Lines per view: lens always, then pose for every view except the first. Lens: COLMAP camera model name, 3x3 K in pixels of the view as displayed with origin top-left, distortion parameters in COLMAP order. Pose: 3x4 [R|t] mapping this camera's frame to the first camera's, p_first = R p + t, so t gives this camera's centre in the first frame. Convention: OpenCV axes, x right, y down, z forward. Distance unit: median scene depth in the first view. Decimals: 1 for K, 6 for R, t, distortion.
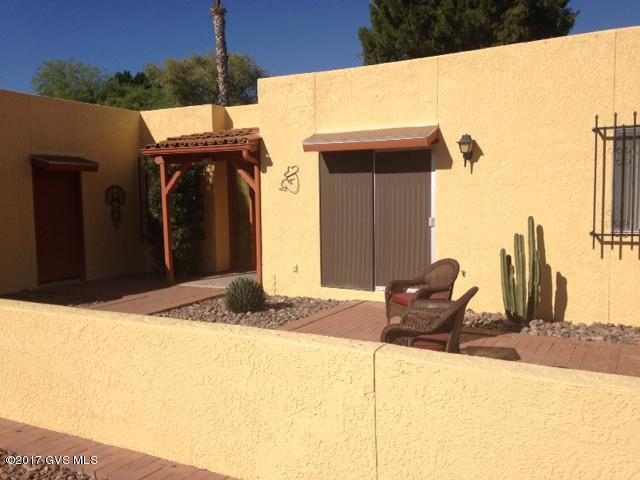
lens RADIAL K [[584.4, 0, 321.4], [0, 584.4, 242.0], [0, 0, 1]] dist [0.171518, -0.222485]
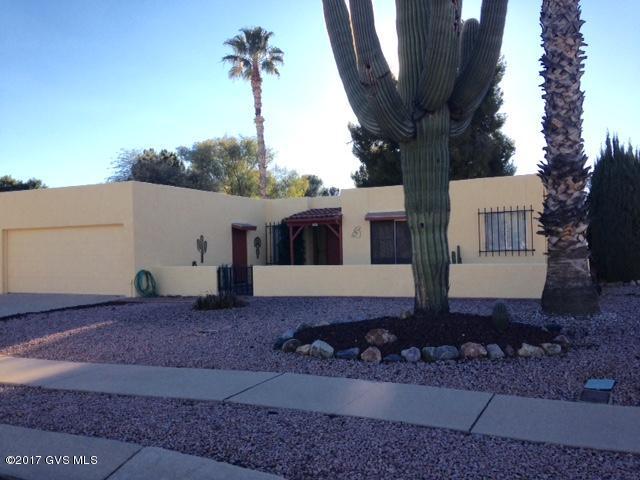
lens RADIAL K [[584.4, 0, 321.4], [0, 584.4, 242.0], [0, 0, 1]] dist [0.171518, -0.222485]
pose [[0.997912, -0.012995, 0.063267, -0.334594], [0.018648, 0.995804, -0.089592, 0.132711], [-0.061838, 0.090585, 0.993967, -1.253298]]
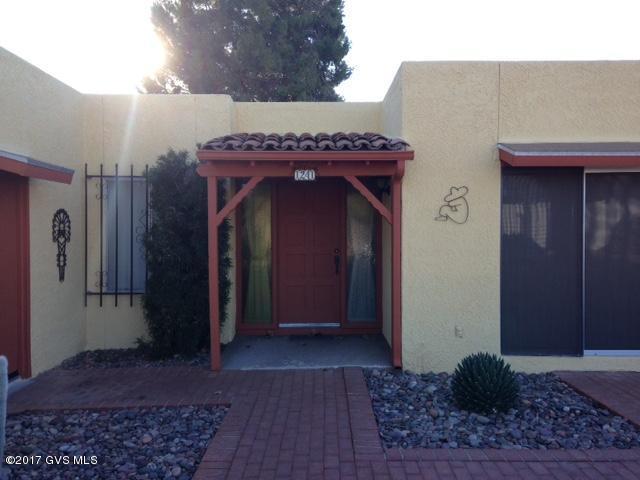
lens RADIAL K [[584.4, 0, 321.4], [0, 584.4, 242.0], [0, 0, 1]] dist [0.171518, -0.222485]
pose [[0.872055, -0.003111, 0.489398, -0.537213], [0.030087, 0.998429, -0.047265, -0.033526], [-0.488482, 0.055943, 0.870779, 0.462035]]
